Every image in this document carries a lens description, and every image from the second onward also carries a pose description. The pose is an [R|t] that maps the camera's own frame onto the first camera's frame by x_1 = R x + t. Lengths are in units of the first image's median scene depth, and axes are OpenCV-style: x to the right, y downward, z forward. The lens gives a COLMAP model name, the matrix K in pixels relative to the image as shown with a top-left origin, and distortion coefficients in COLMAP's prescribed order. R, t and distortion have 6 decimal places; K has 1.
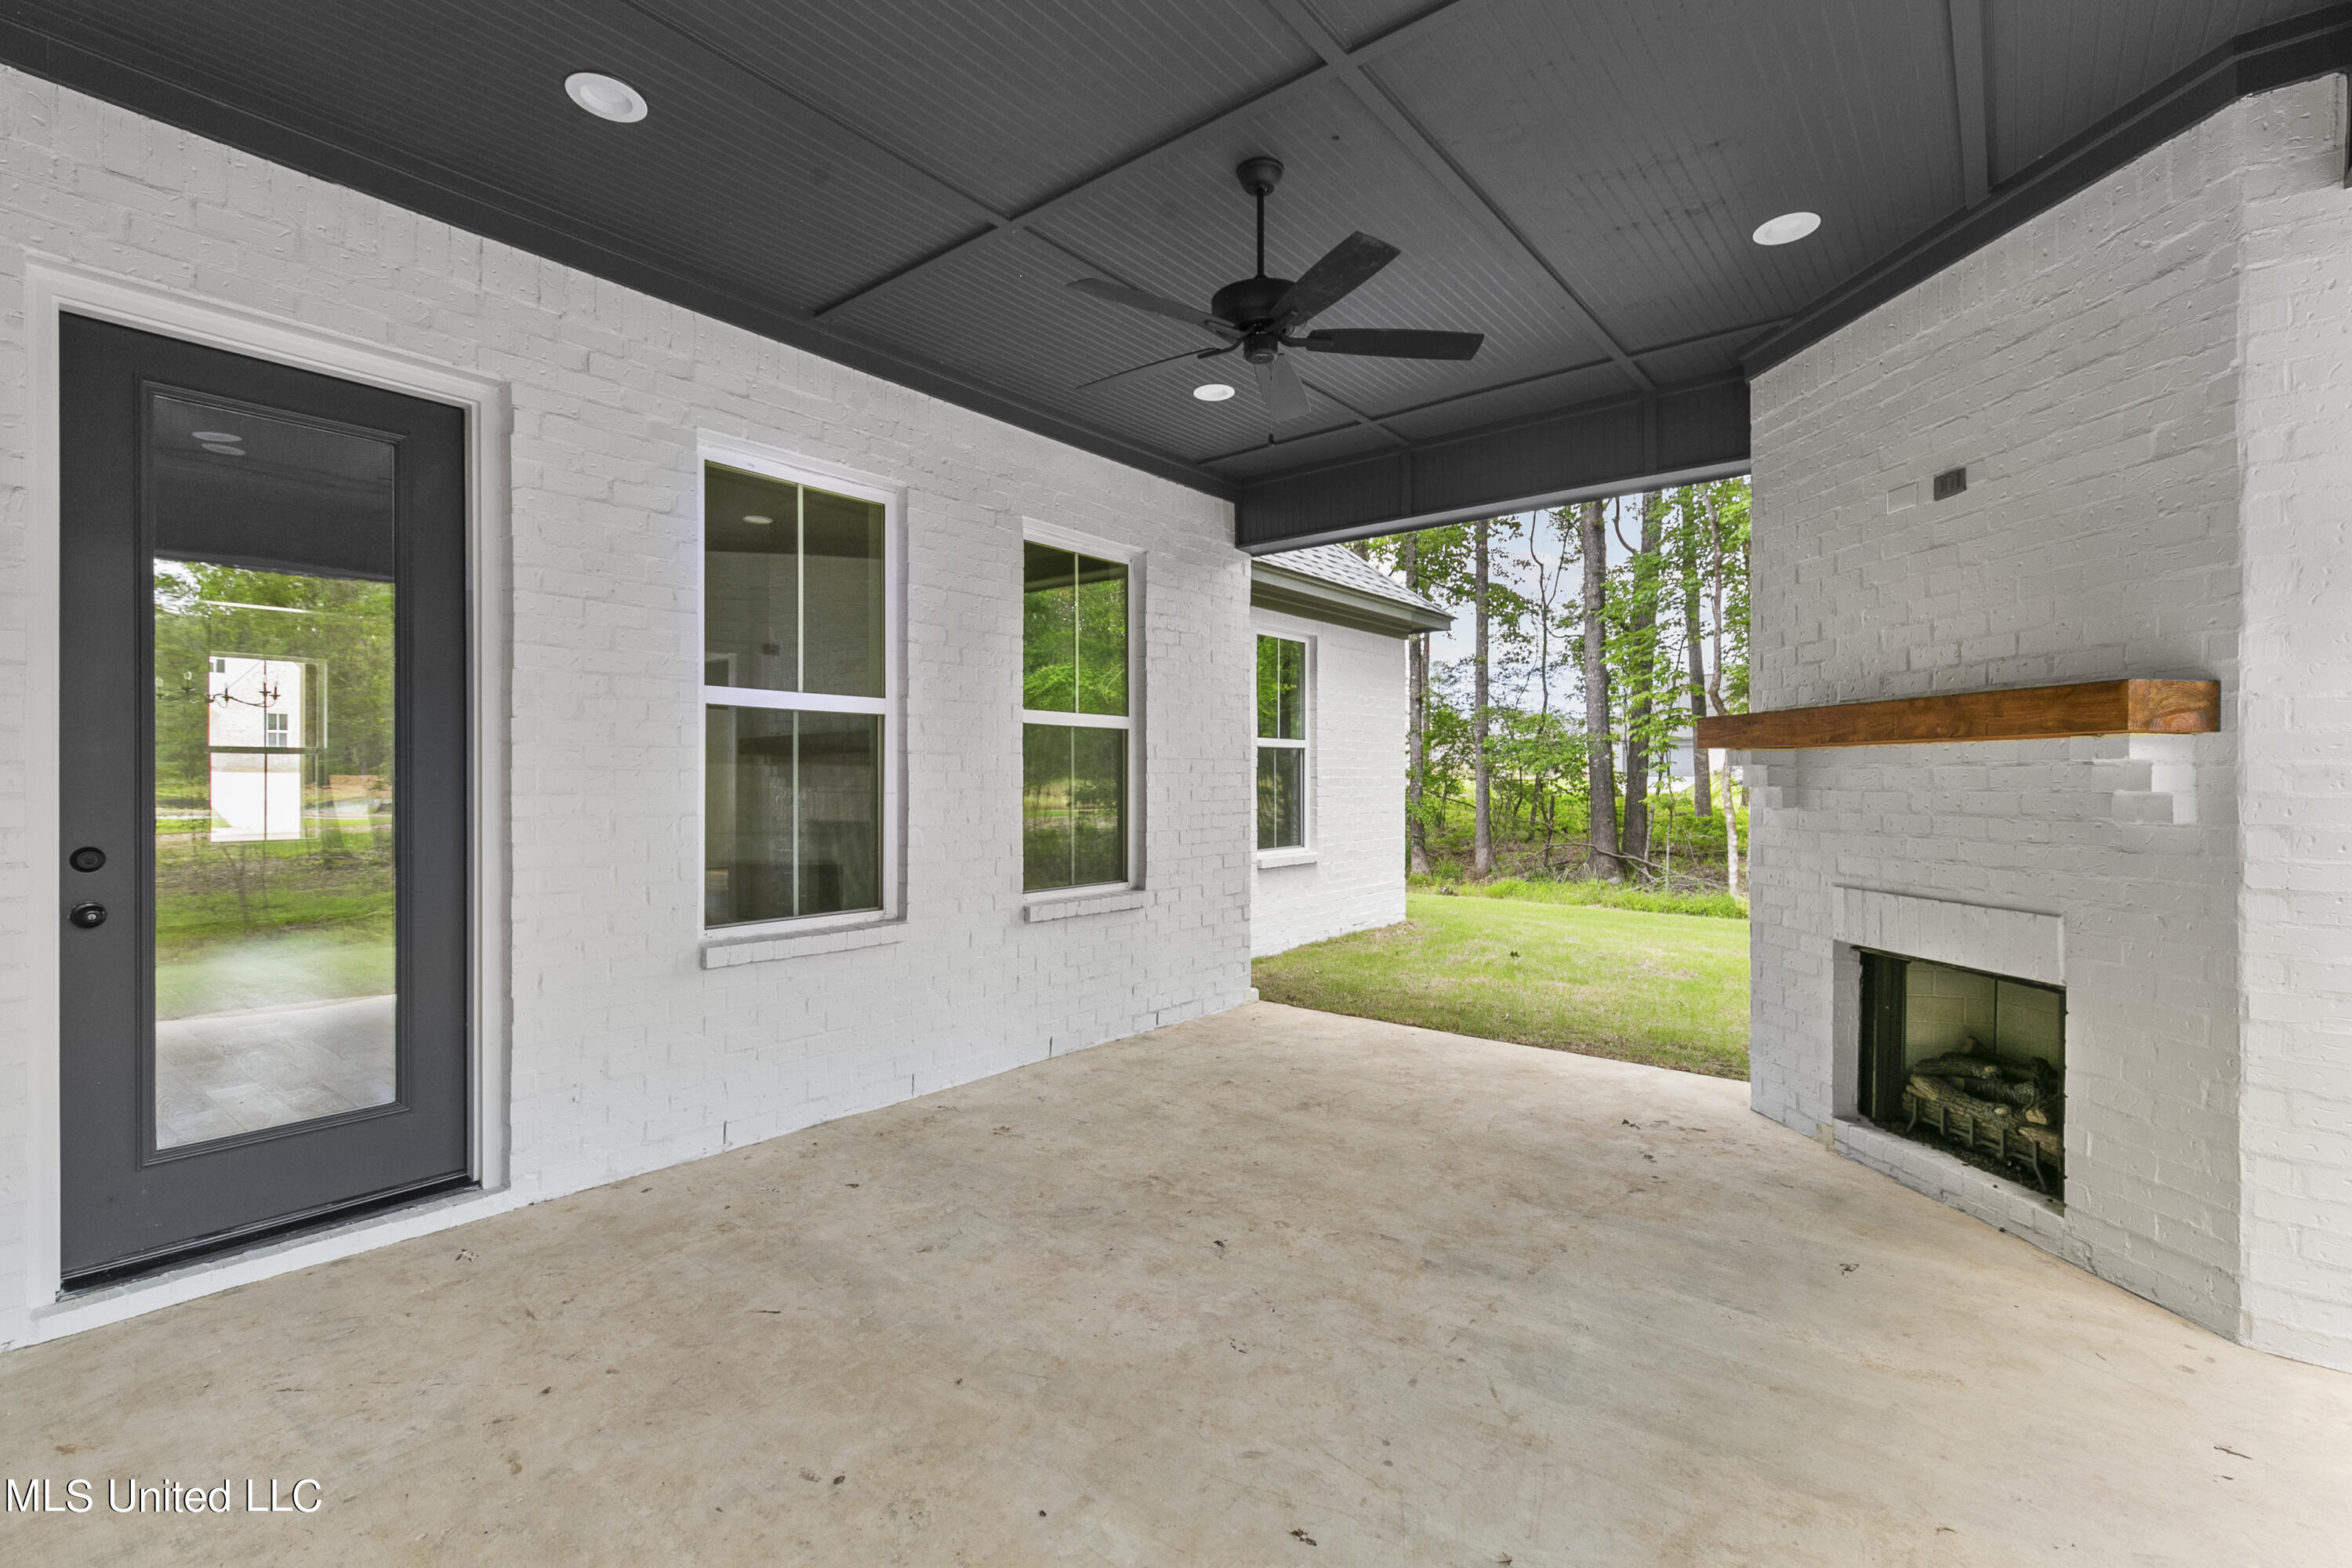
lens RADIAL K [[1058.9, 0, 1178.0], [0, 1058.9, 780.3], [0, 0, 1]] dist [0.005475, 0.000614]
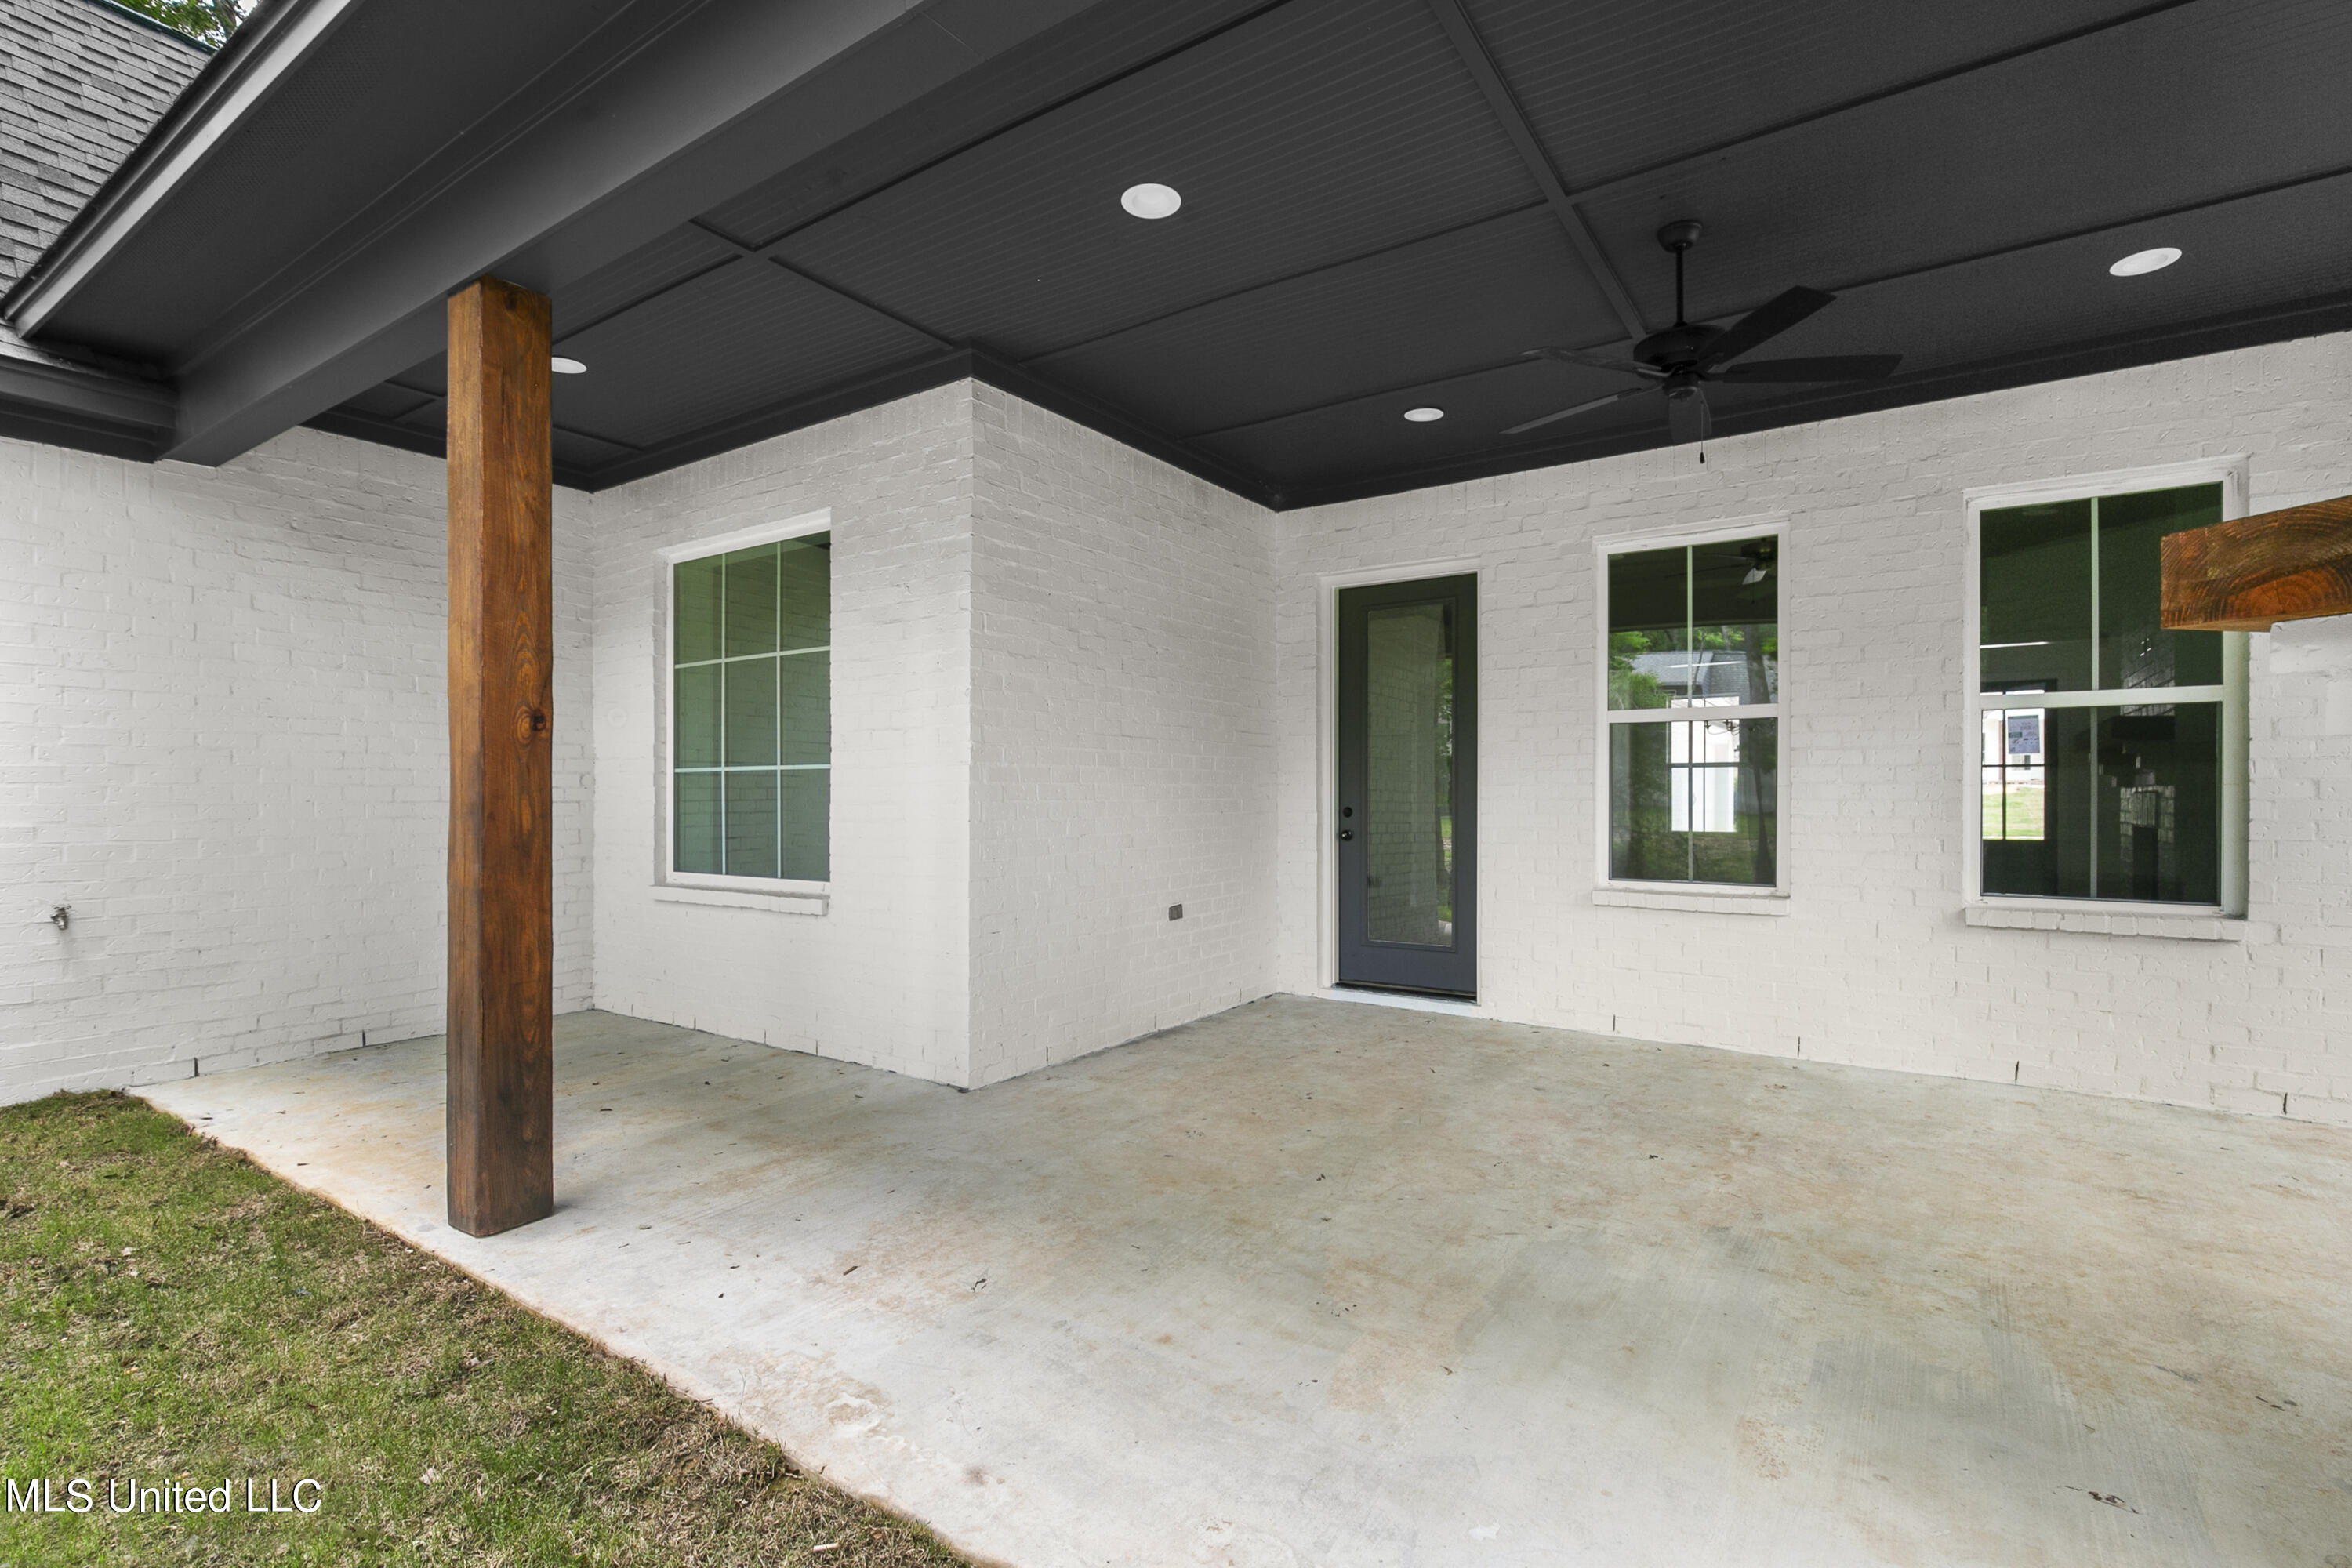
lens RADIAL K [[1058.9, 0, 1172.1], [0, 1058.9, 791.5], [0, 0, 1]] dist [0.005475, 0.000614]
pose [[0.077335, -0.000626, -0.997005, 0.928478], [0.003232, 0.999995, -0.000377, 0.019058], [0.997000, -0.003193, 0.077336, 0.287641]]
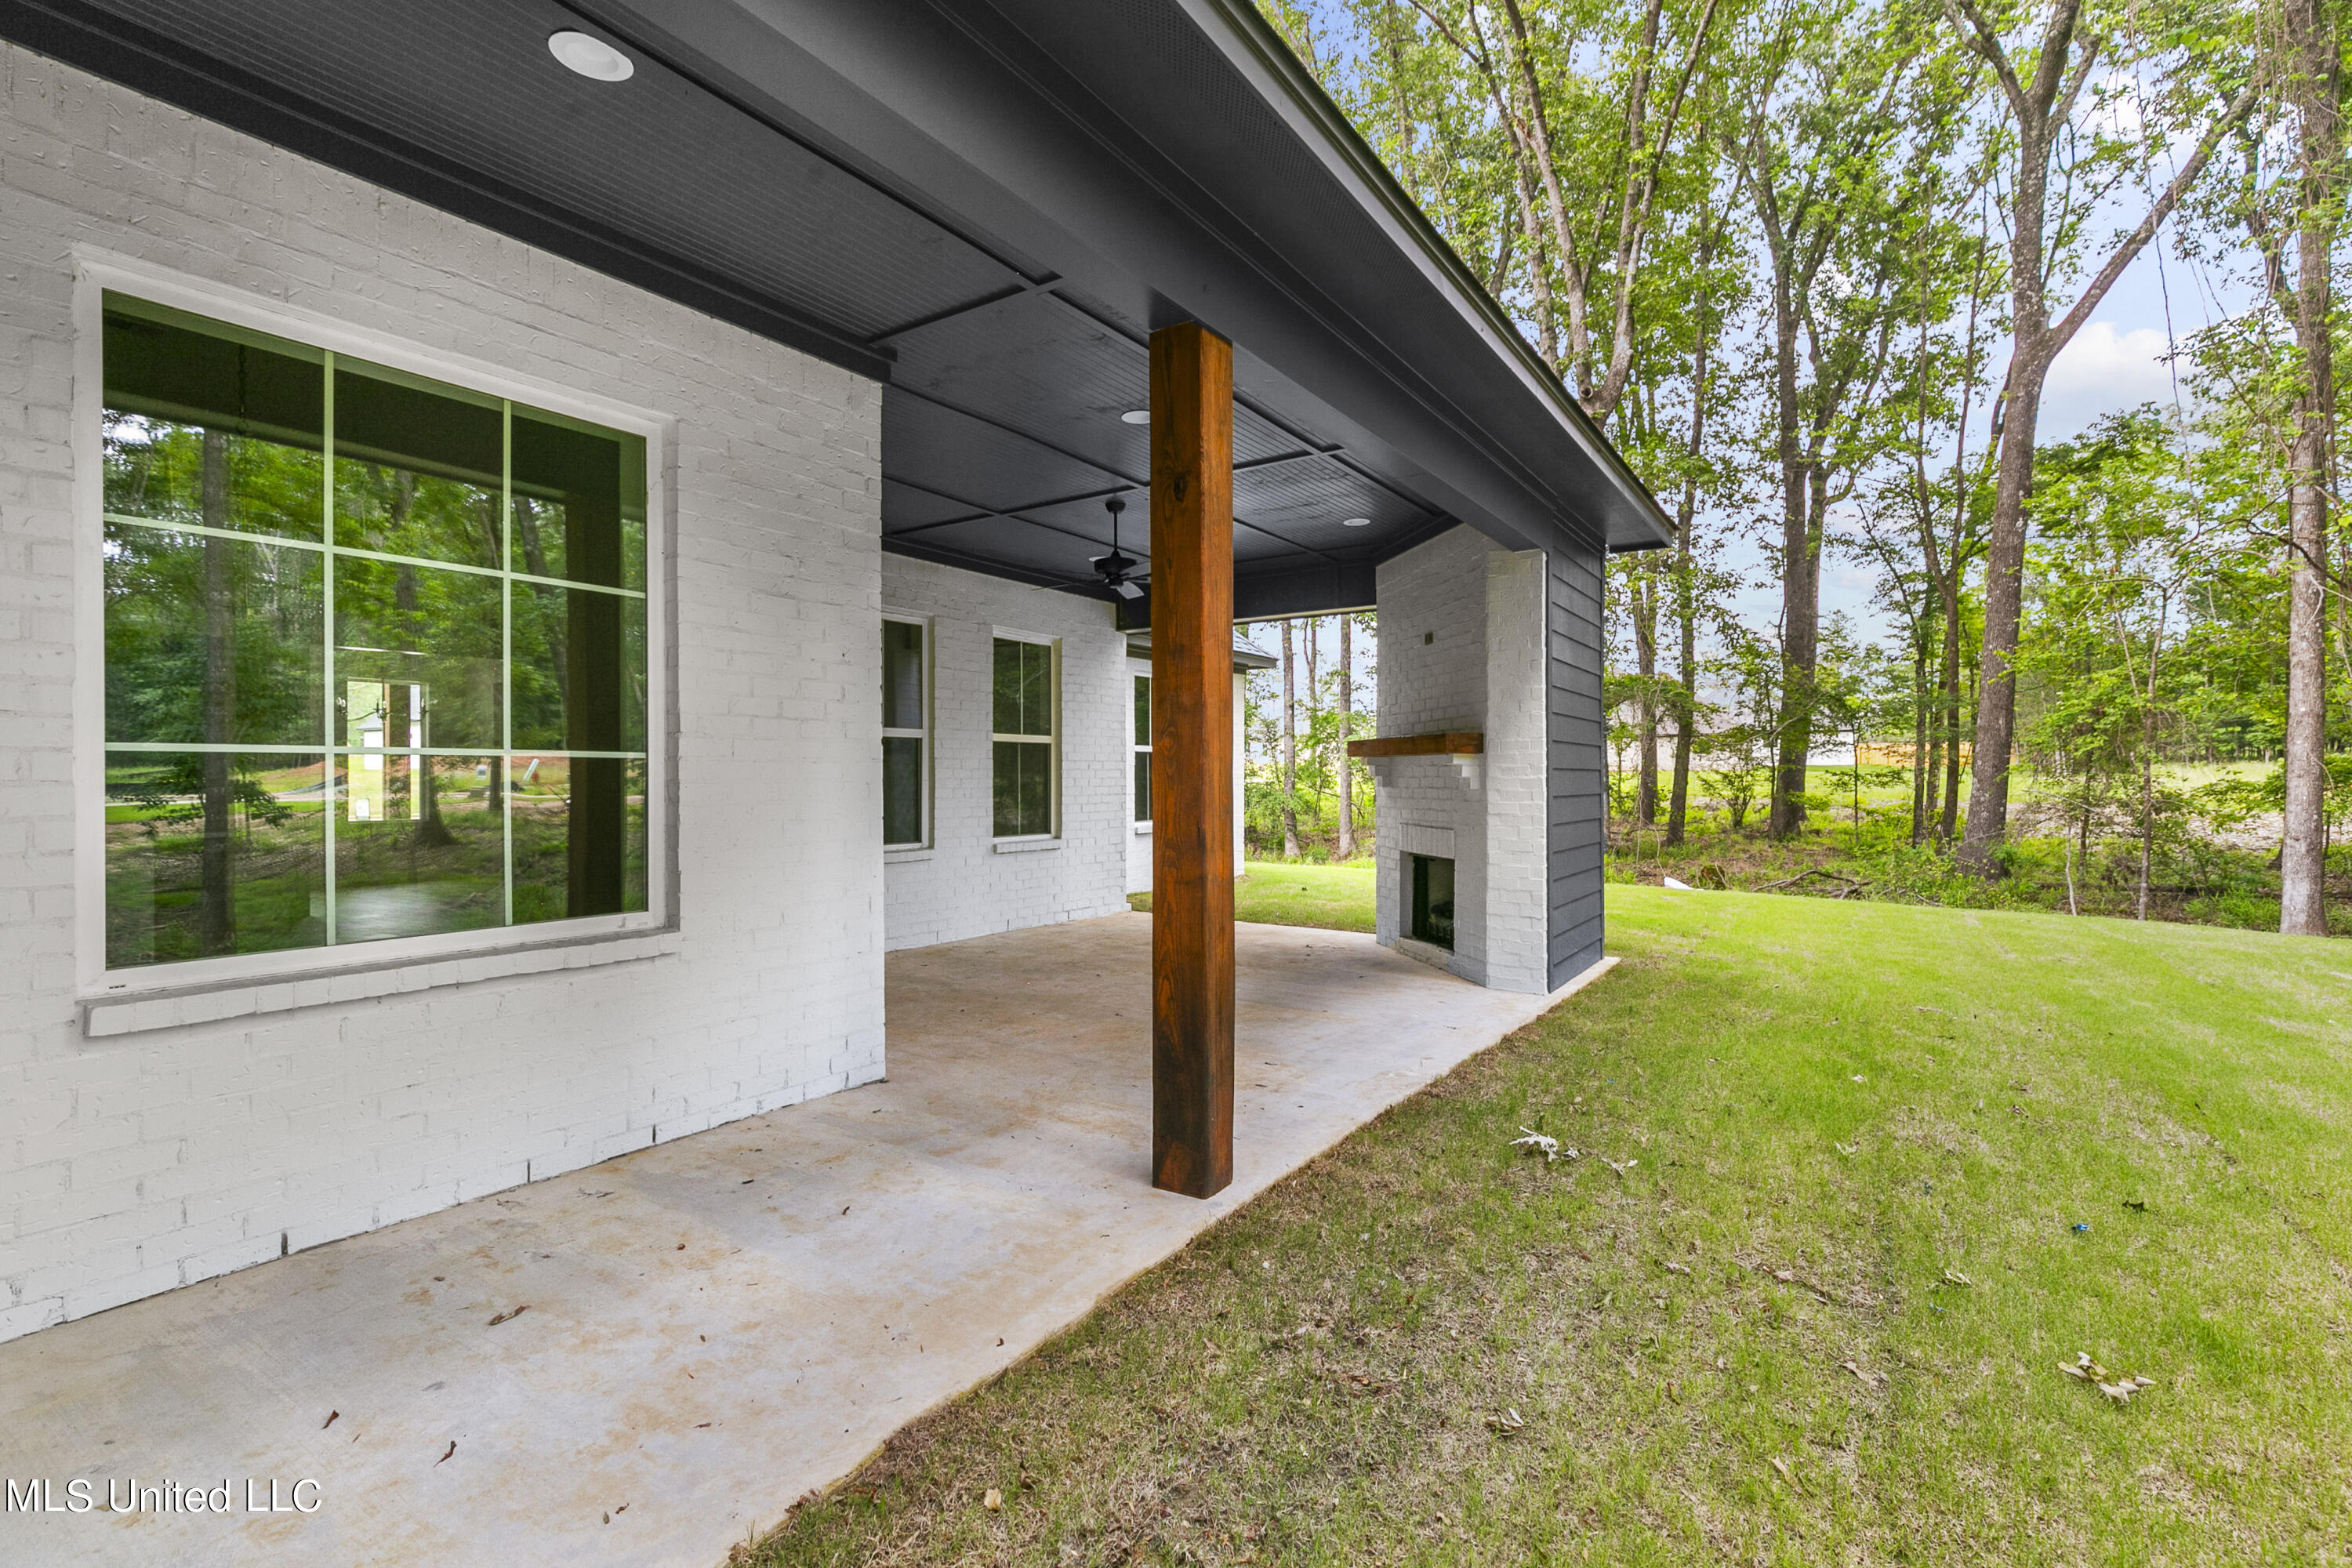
lens RADIAL K [[1058.9, 0, 1160.3], [0, 1058.9, 789.5], [0, 0, 1]] dist [0.005475, 0.000614]
pose [[0.997430, -0.000851, 0.071641, 0.008018], [-0.000039, 0.999923, 0.012426, 0.006369], [-0.071646, -0.012397, 0.997353, -1.005706]]
